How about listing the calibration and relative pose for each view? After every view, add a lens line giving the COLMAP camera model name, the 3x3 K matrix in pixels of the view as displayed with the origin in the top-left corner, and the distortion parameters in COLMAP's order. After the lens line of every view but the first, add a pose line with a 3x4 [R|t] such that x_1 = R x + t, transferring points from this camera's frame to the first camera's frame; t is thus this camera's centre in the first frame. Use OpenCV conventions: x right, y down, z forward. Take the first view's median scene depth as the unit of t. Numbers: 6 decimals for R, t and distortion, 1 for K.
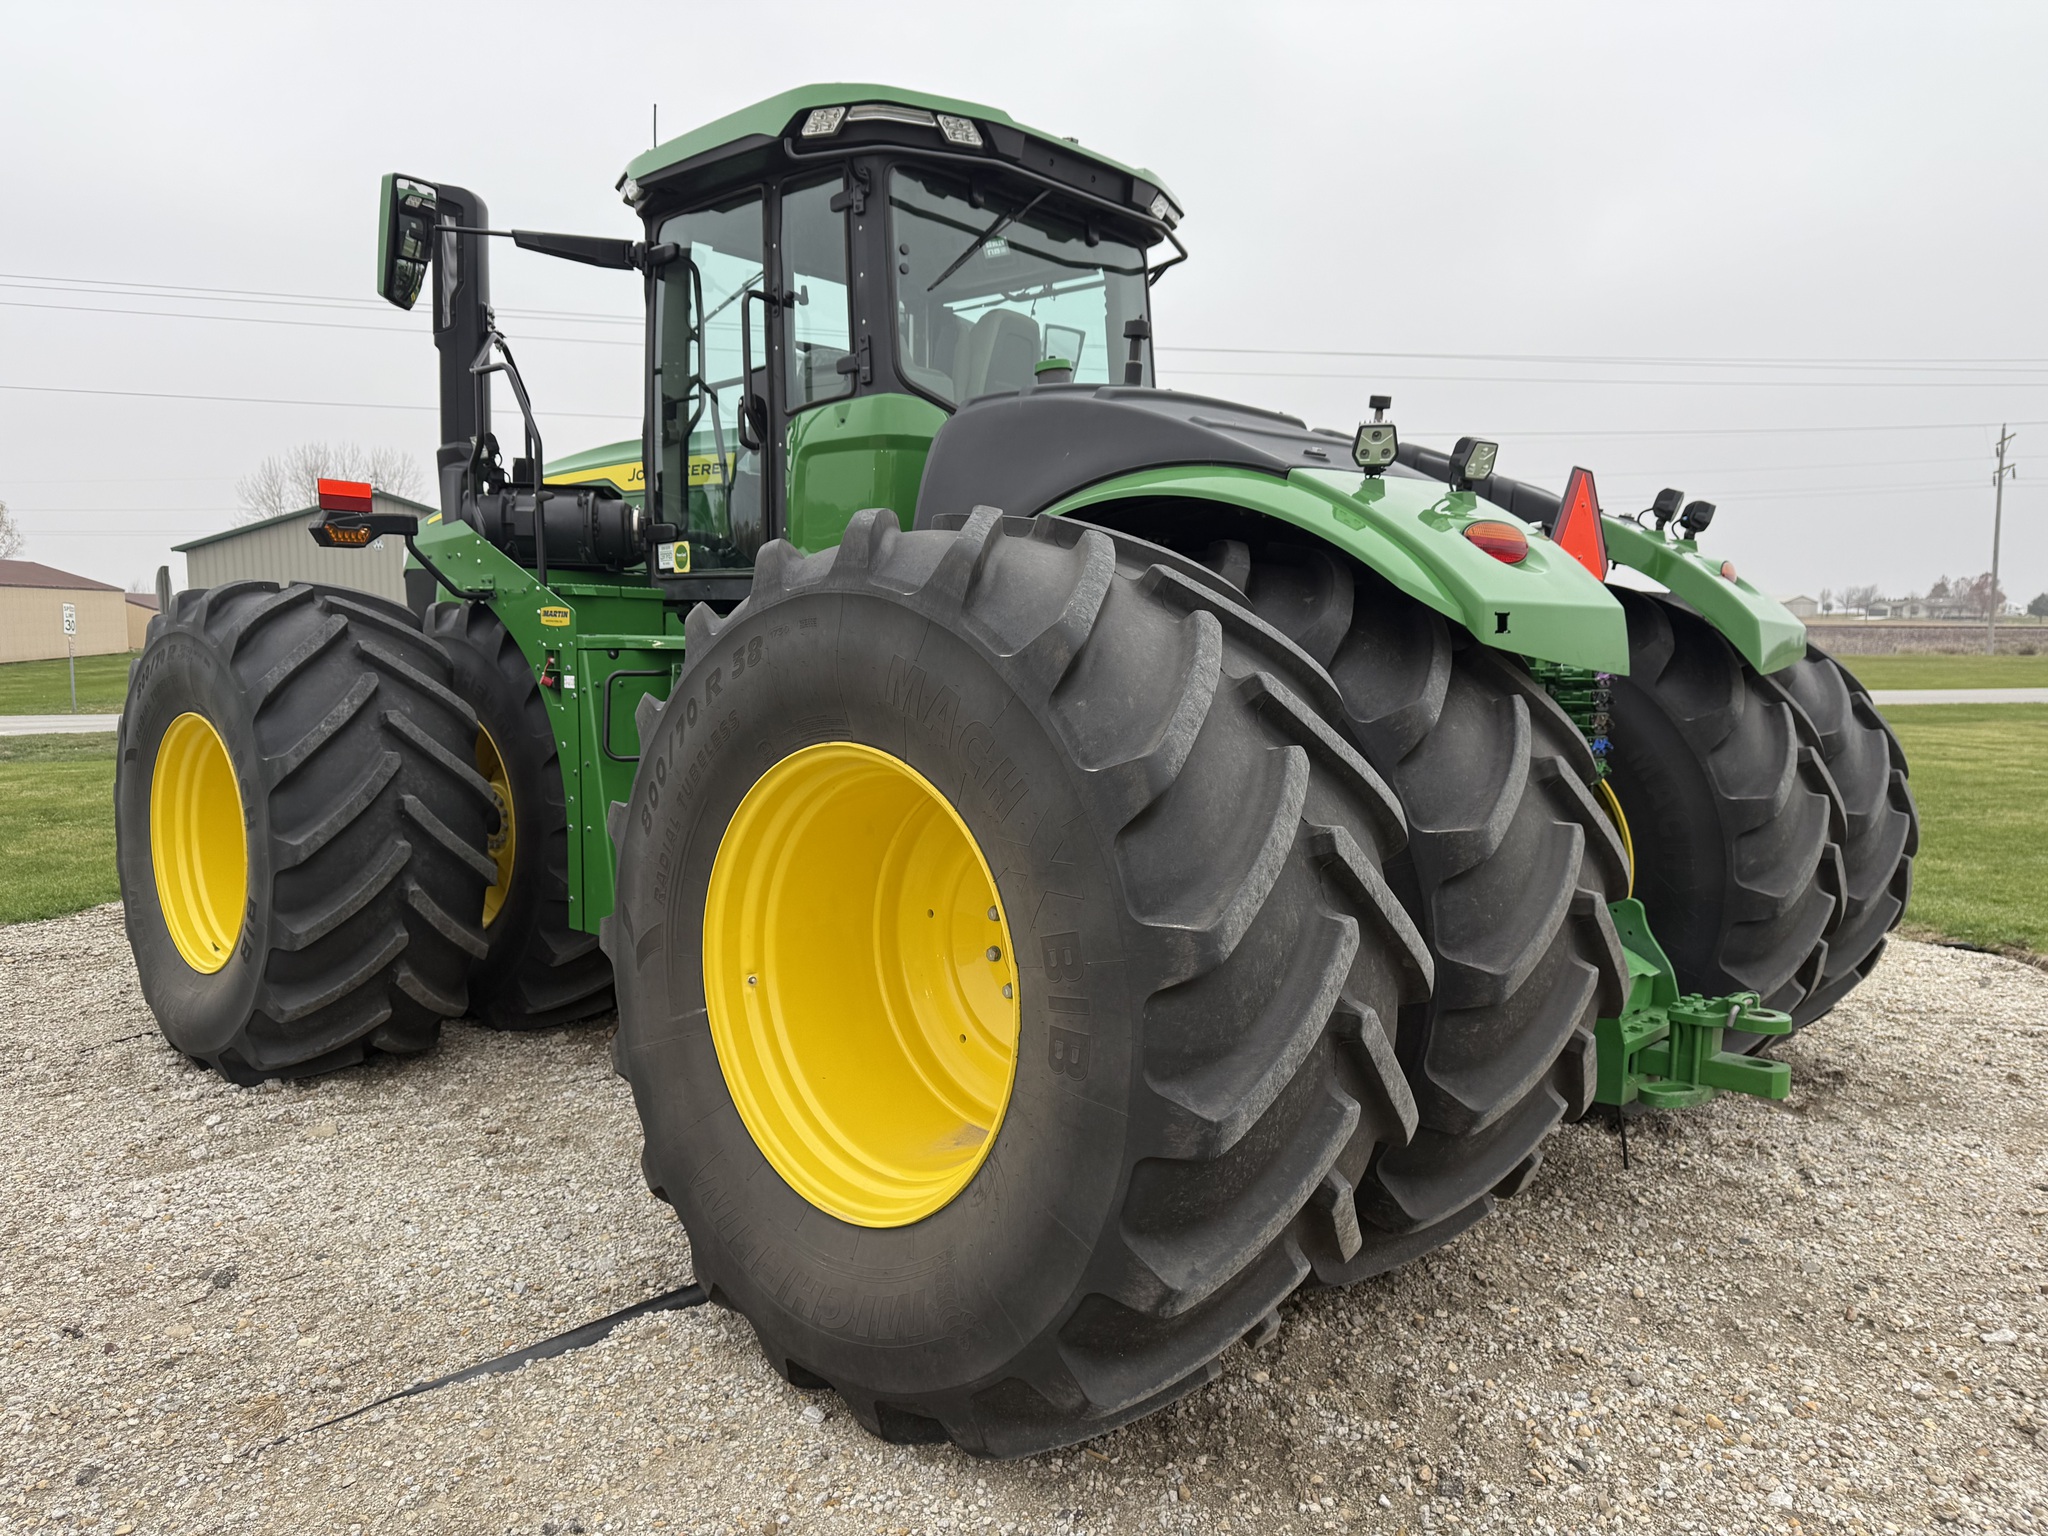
lens RADIAL K [[1452.7, 0, 1038.9], [0, 1452.7, 760.9], [0, 0, 1]] dist [0.059891, -0.075136]
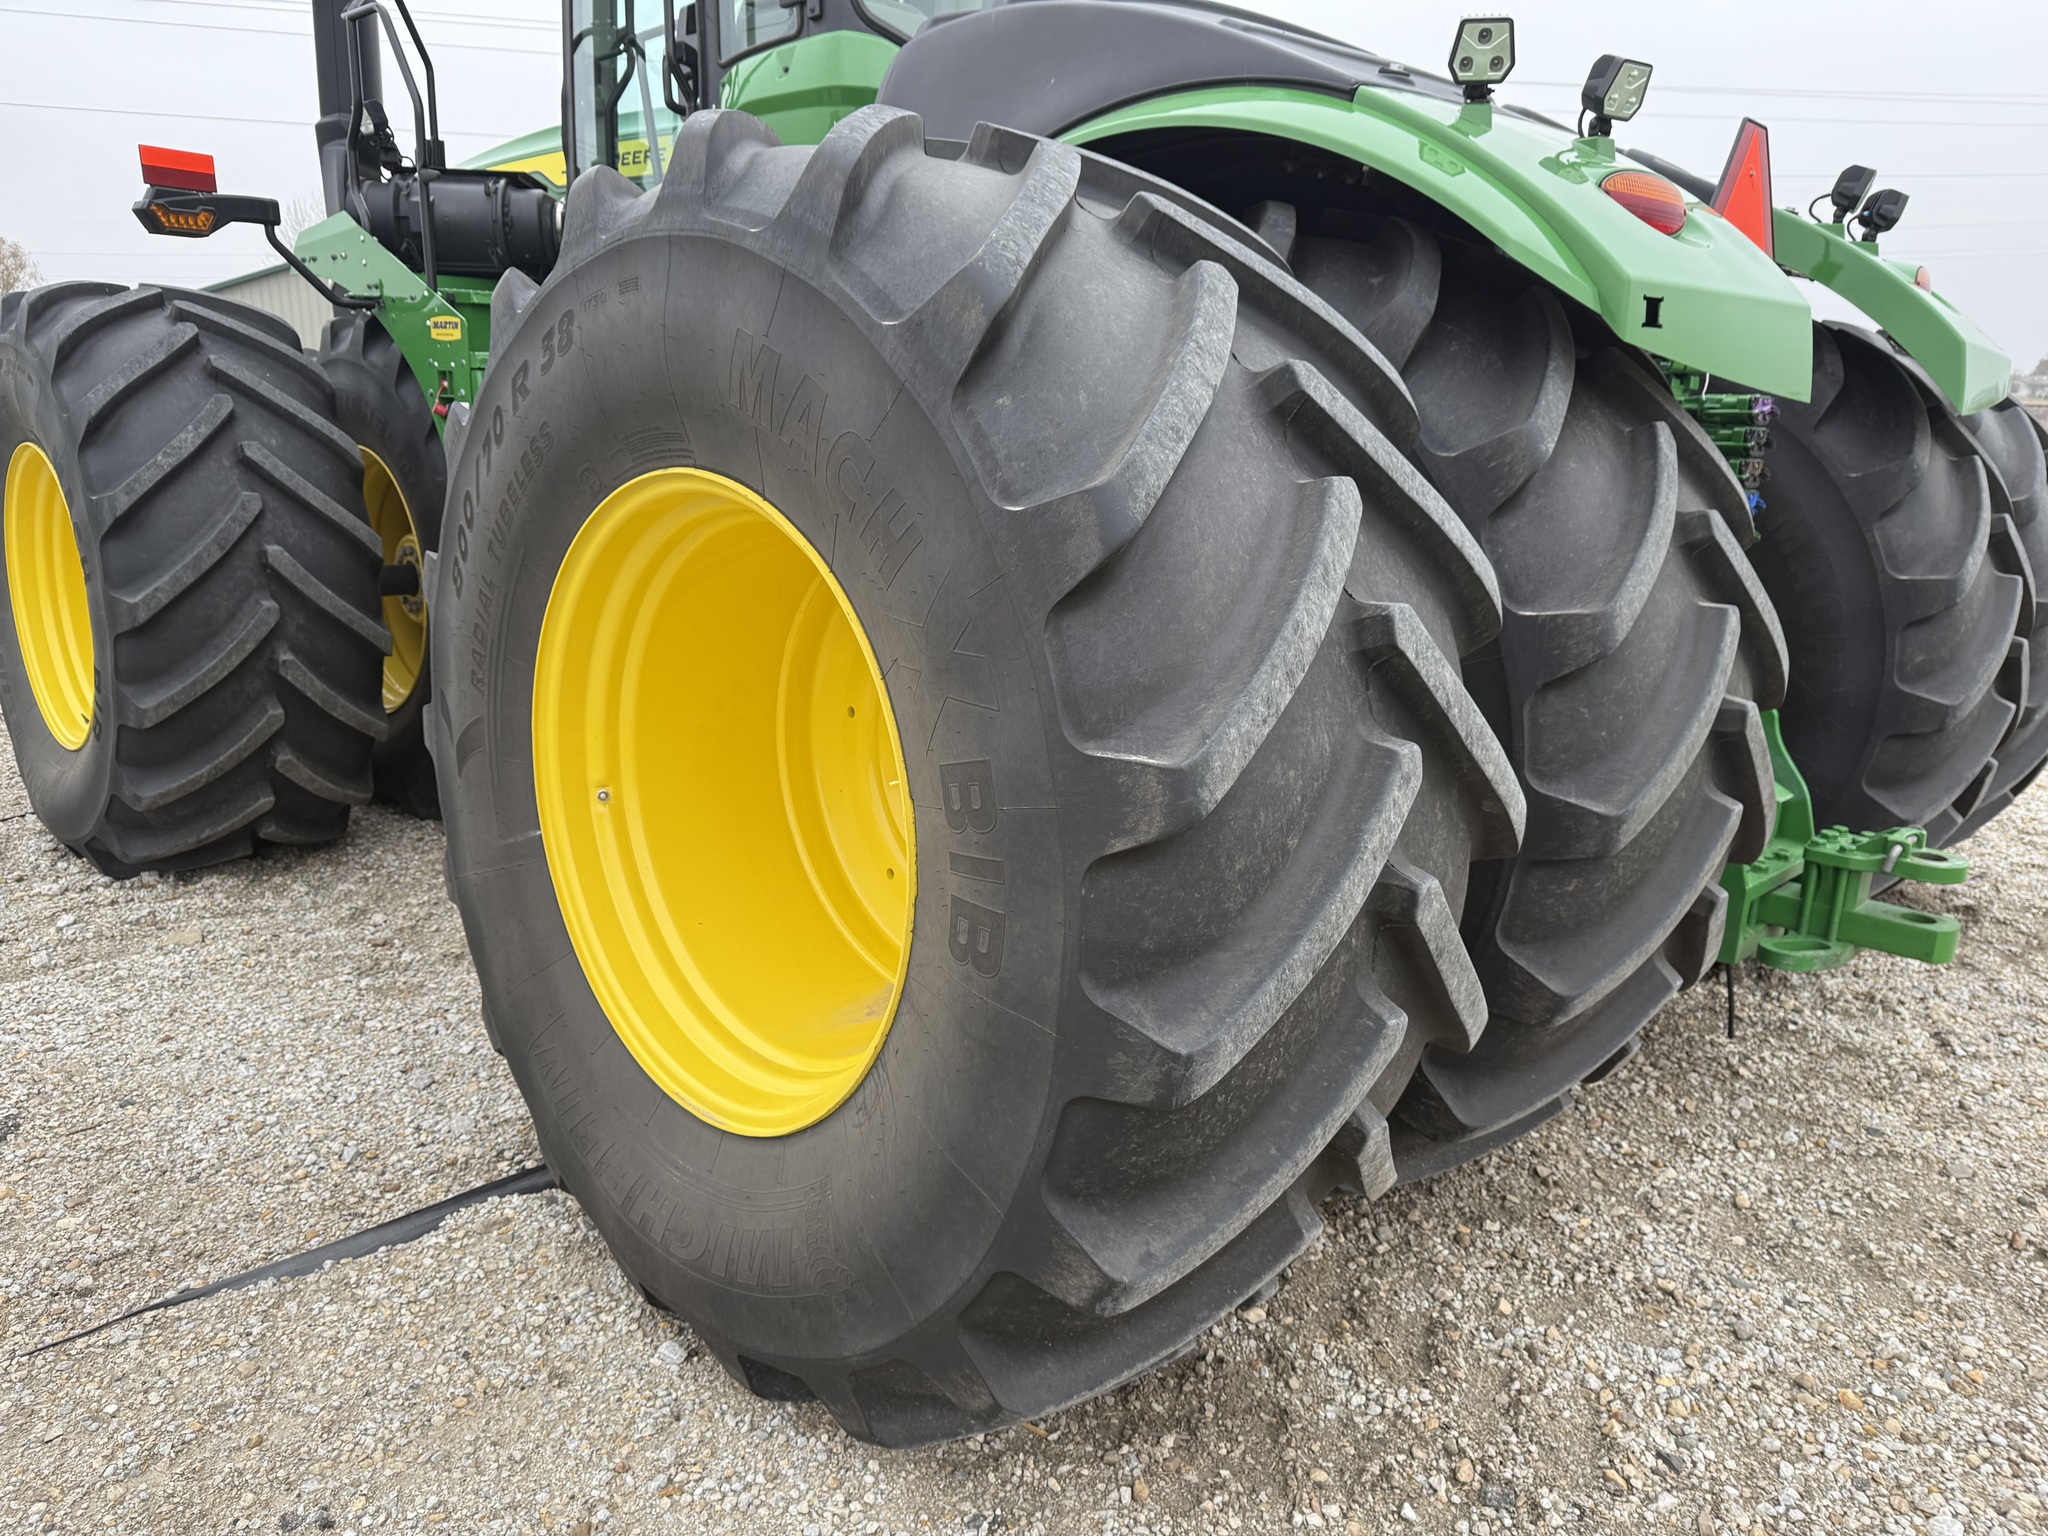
lens RADIAL K [[1452.7, 0, 1036.7], [0, 1452.7, 777.2], [0, 0, 1]] dist [0.059891, -0.075136]
pose [[0.999256, 0.022680, -0.031207, 0.051793], [-0.017251, 0.986242, 0.164402, 0.013580], [0.034507, -0.163742, 0.985900, 0.269017]]
